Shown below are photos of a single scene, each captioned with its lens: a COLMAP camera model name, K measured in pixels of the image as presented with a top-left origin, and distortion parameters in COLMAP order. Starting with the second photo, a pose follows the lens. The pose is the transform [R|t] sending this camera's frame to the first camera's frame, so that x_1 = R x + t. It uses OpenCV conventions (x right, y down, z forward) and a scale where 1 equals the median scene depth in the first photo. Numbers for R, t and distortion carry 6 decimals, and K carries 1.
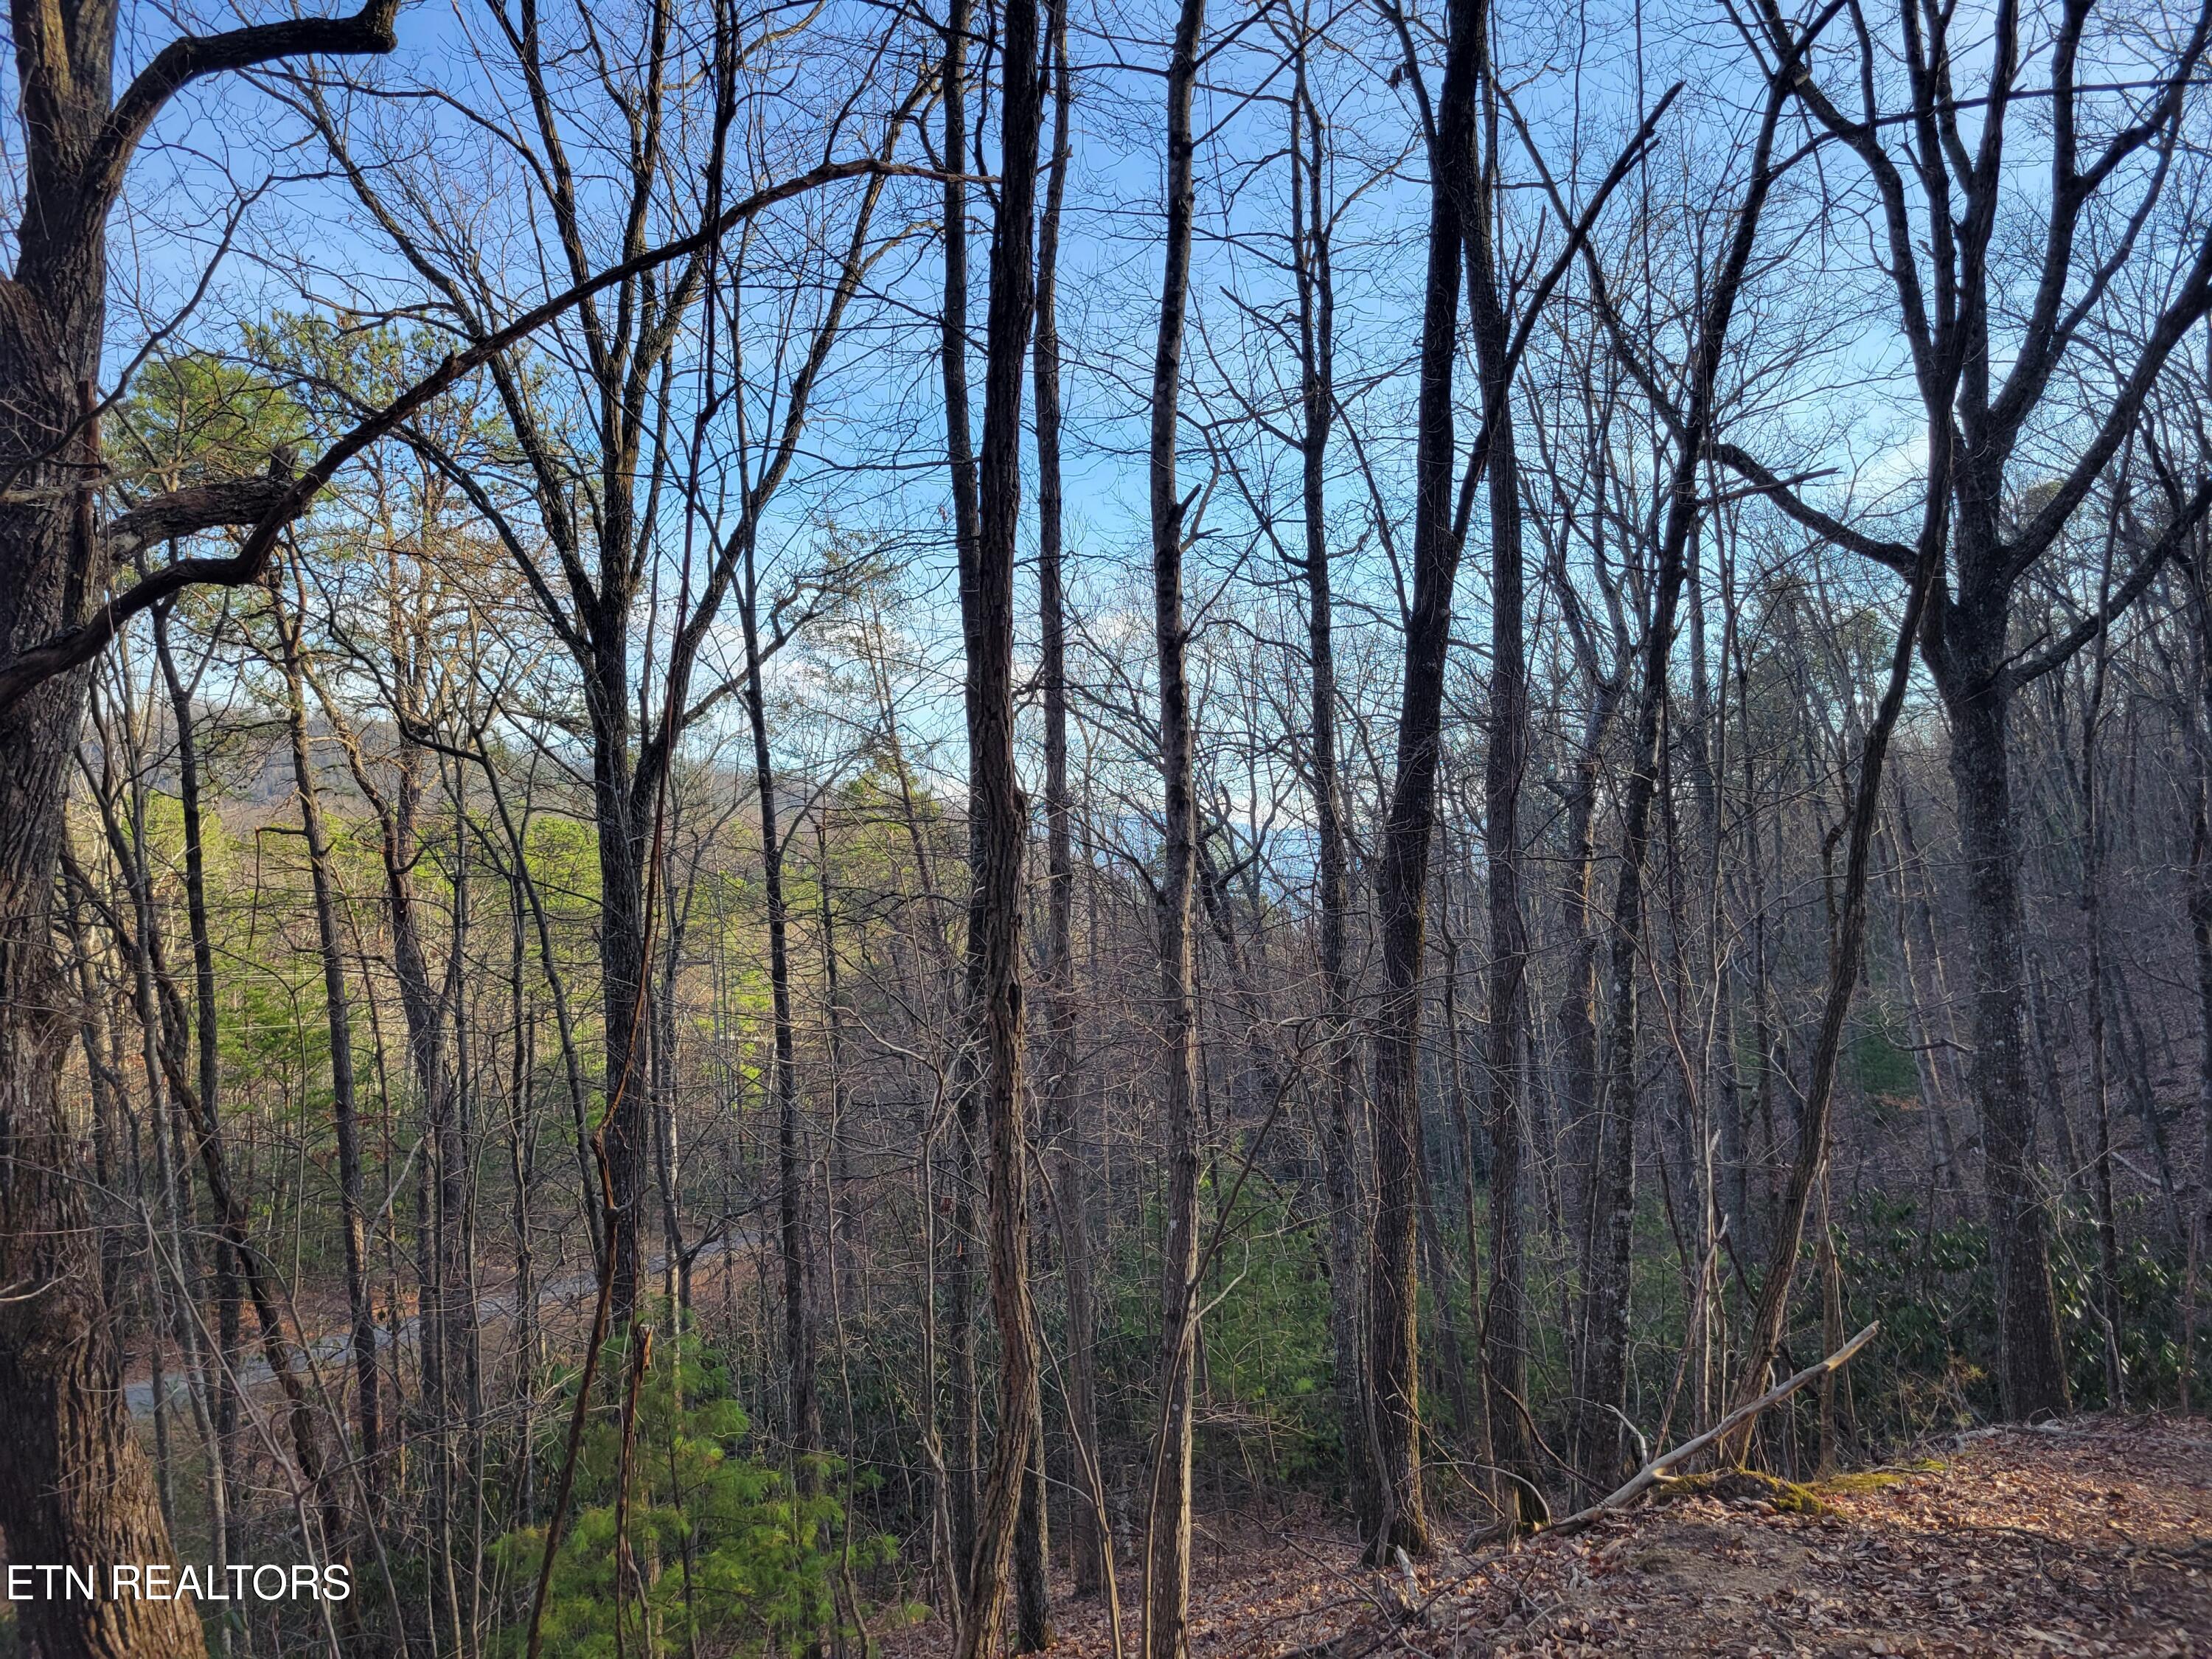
lens RADIAL K [[1678.6, 0, 1108.9], [0, 1678.6, 839.0], [0, 0, 1]] dist [0.078254, -0.060234]
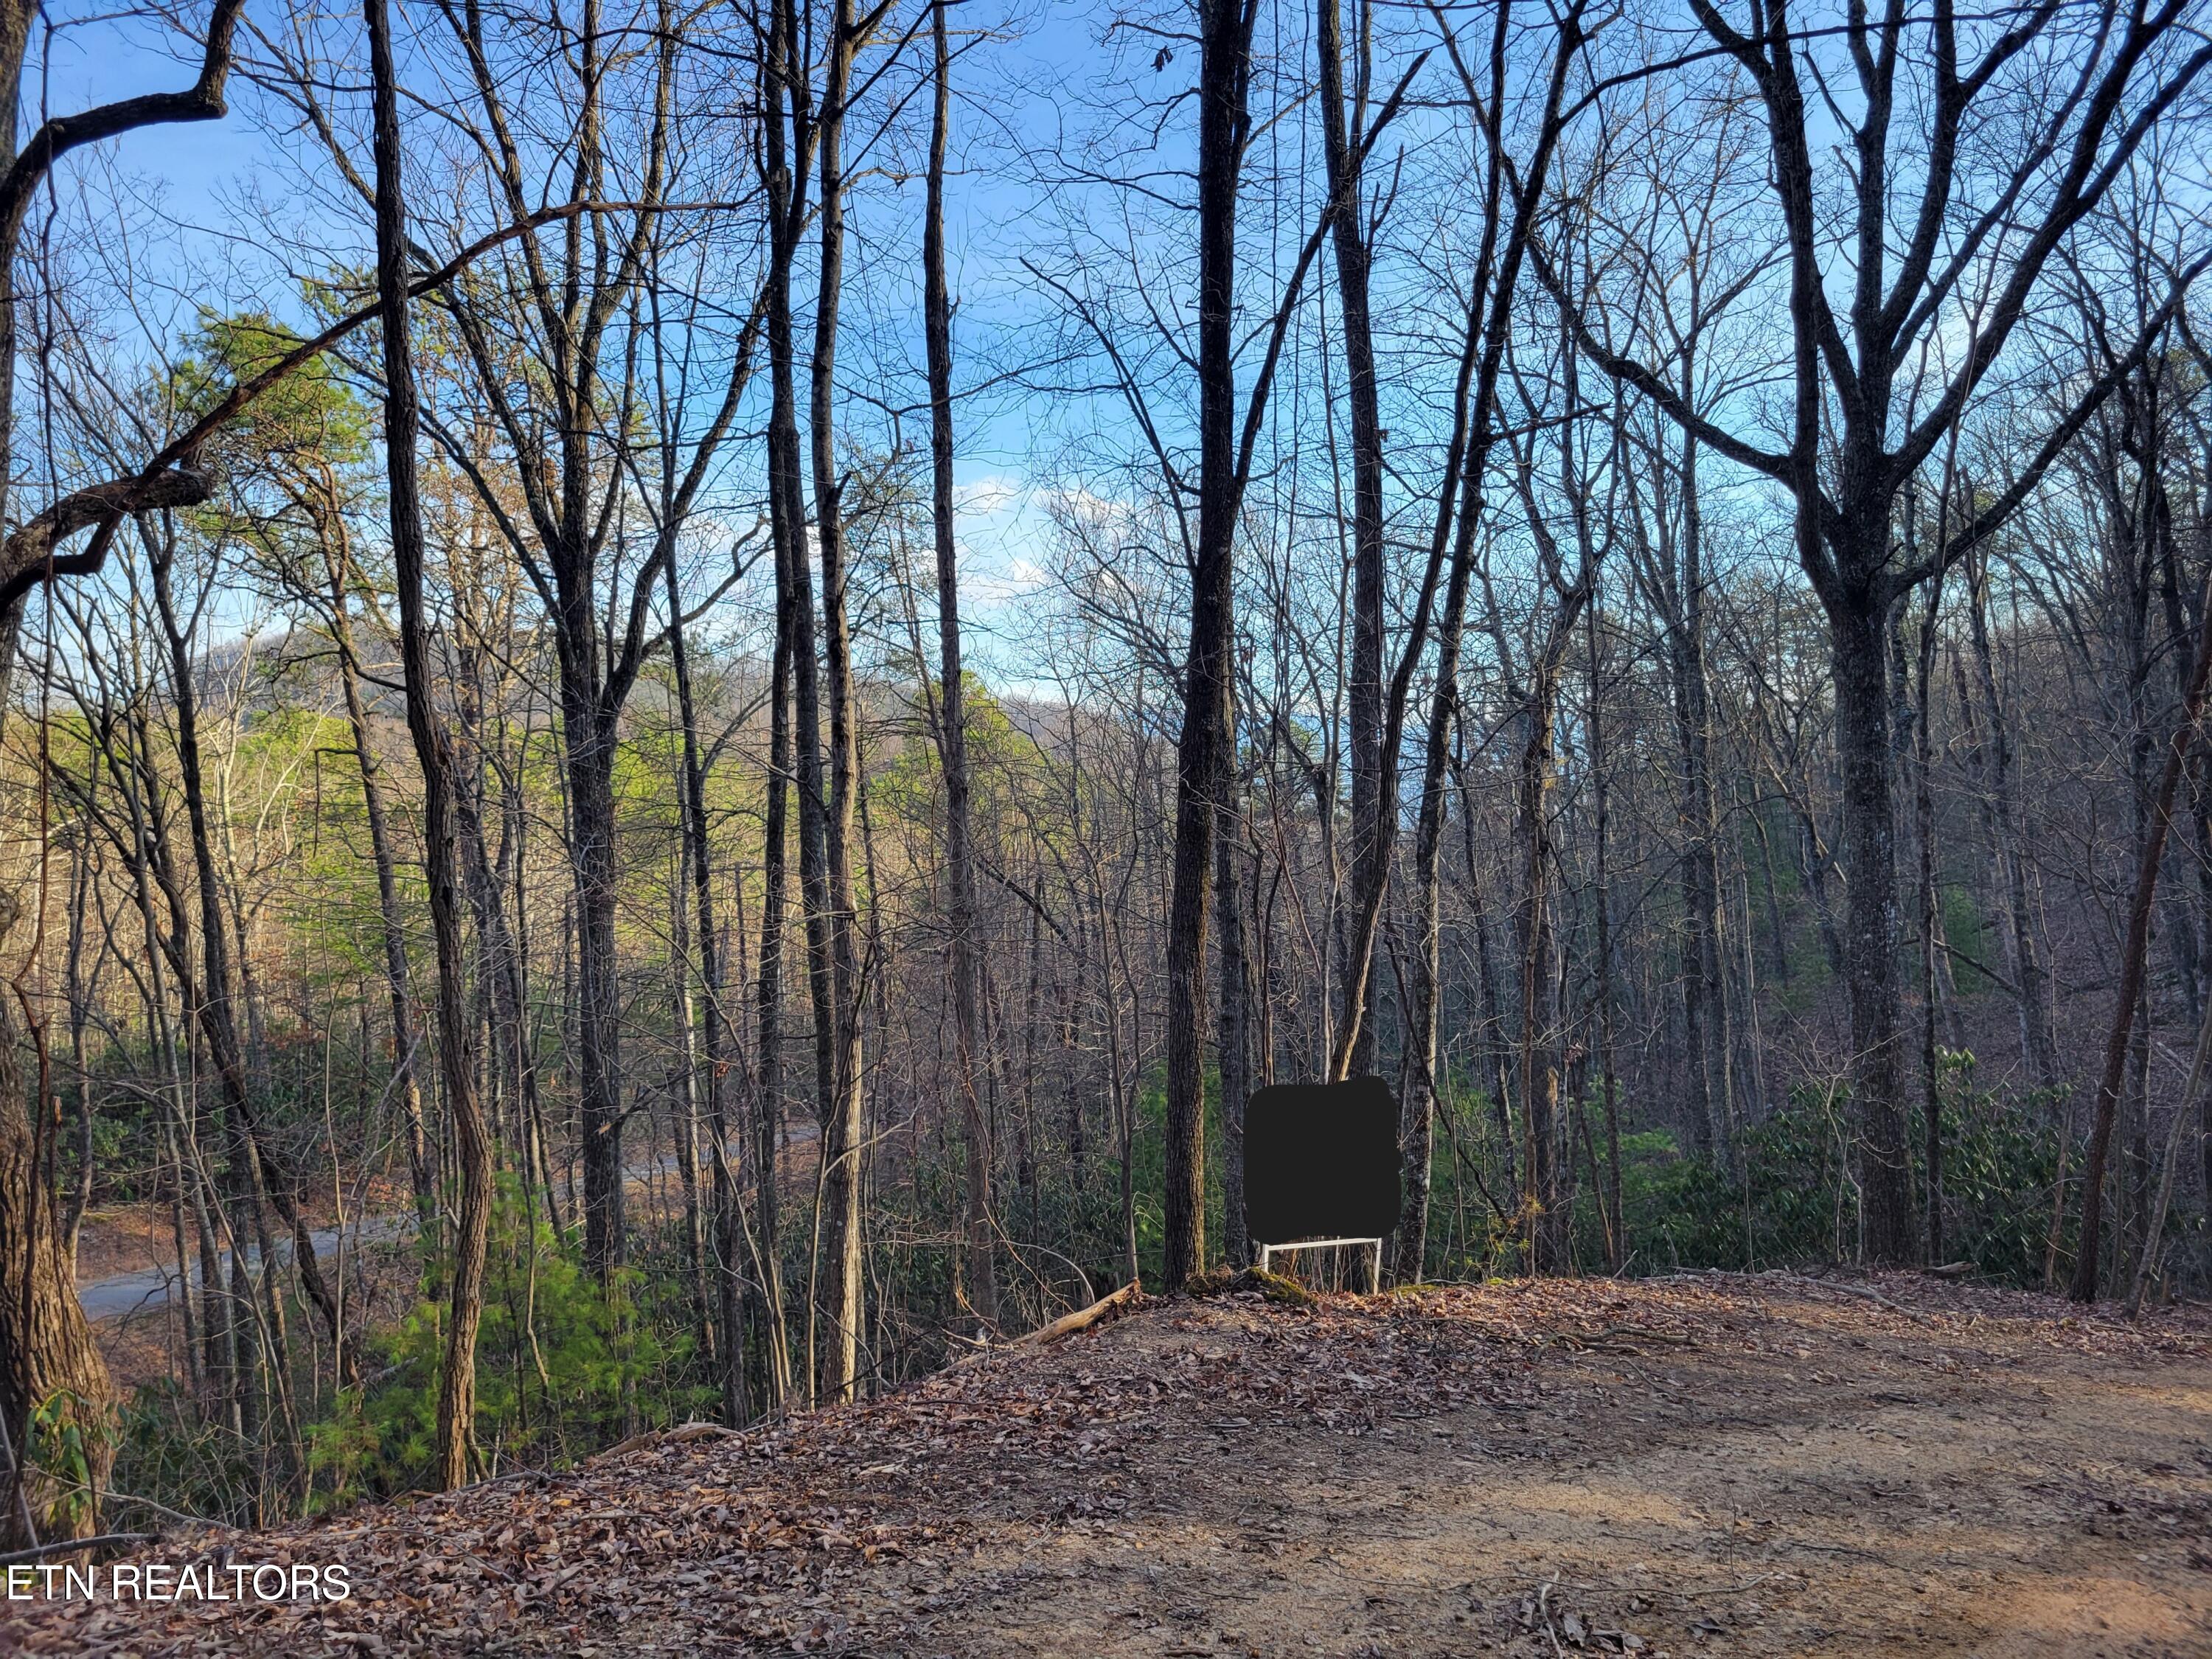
lens RADIAL K [[1648.0, 0, 1035.6], [0, 1648.0, 860.6], [0, 0, 1]] dist [0.044104, -0.002558]
pose [[0.995540, -0.005752, -0.094164, 0.210573], [0.012378, 0.997475, 0.069932, -0.010593], [0.093524, -0.070786, 0.993098, -0.125610]]
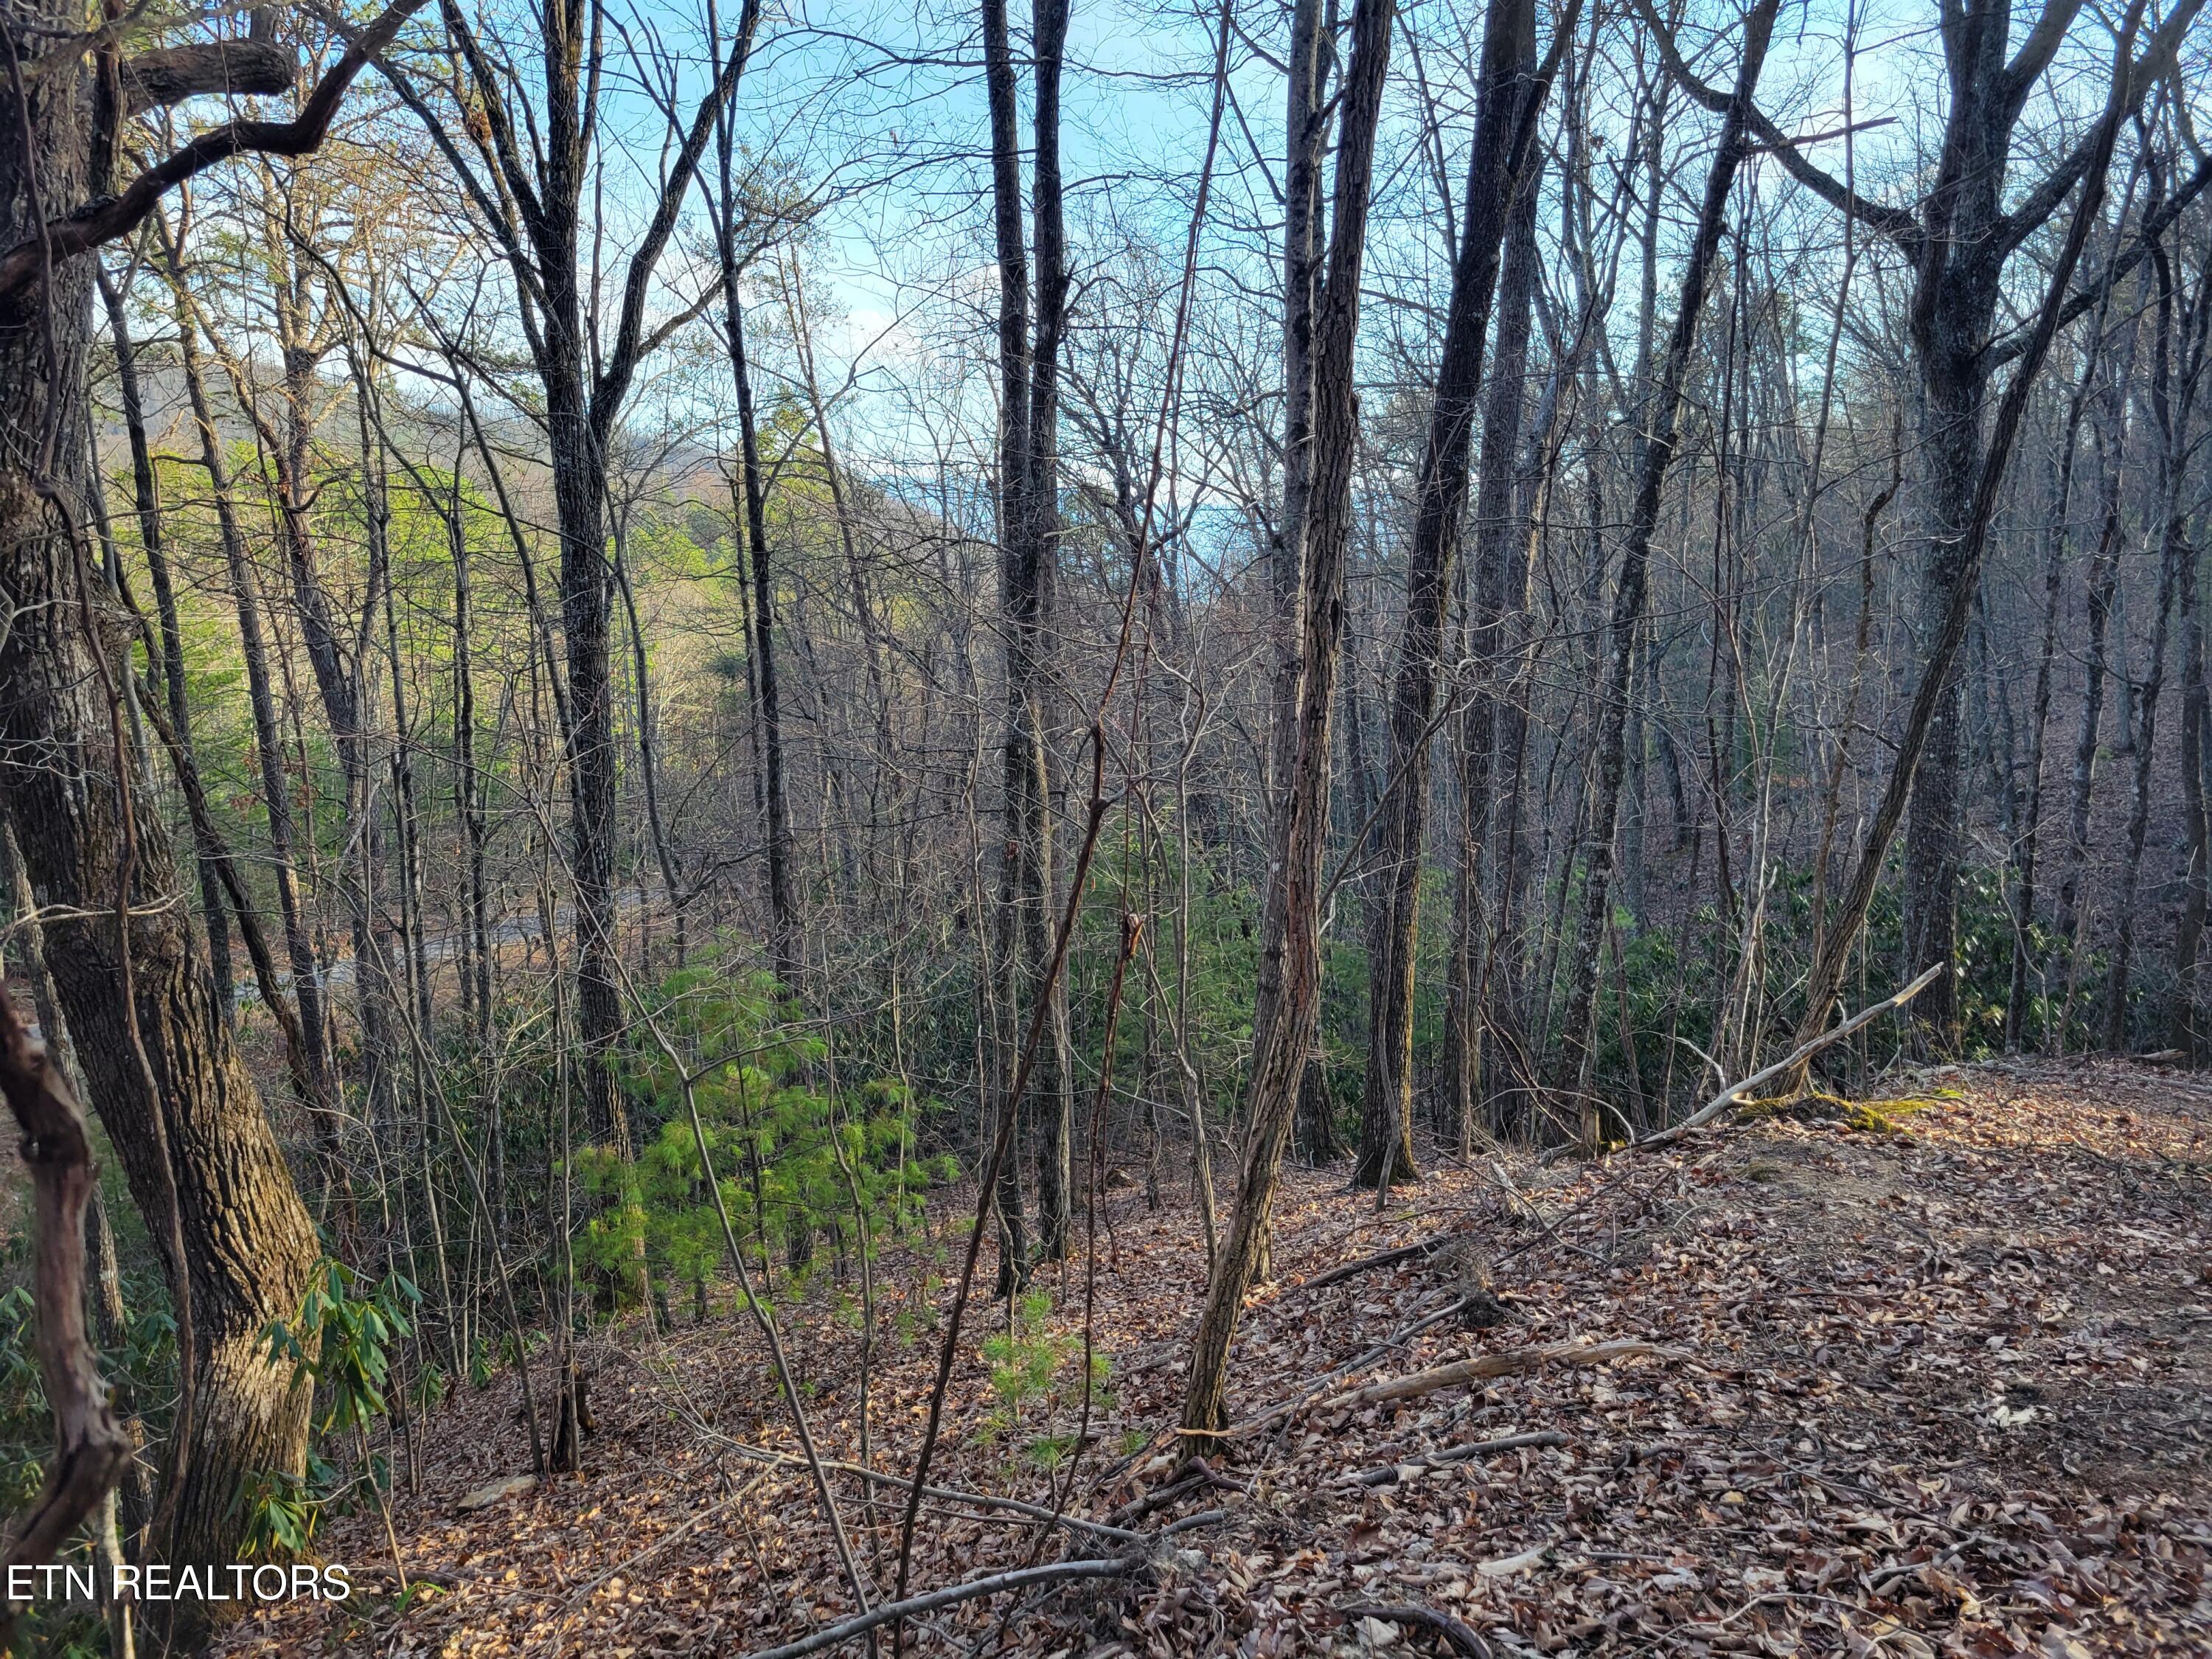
lens RADIAL K [[1674.5, 0, 1120.2], [0, 1674.5, 813.3], [0, 0, 1]] dist [0.070022, -0.034337]
pose [[0.997355, 0.017281, 0.070596, -0.090050], [-0.029563, 0.983795, 0.176842, 0.014498], [-0.066396, -0.178461, 0.981704, 0.013429]]
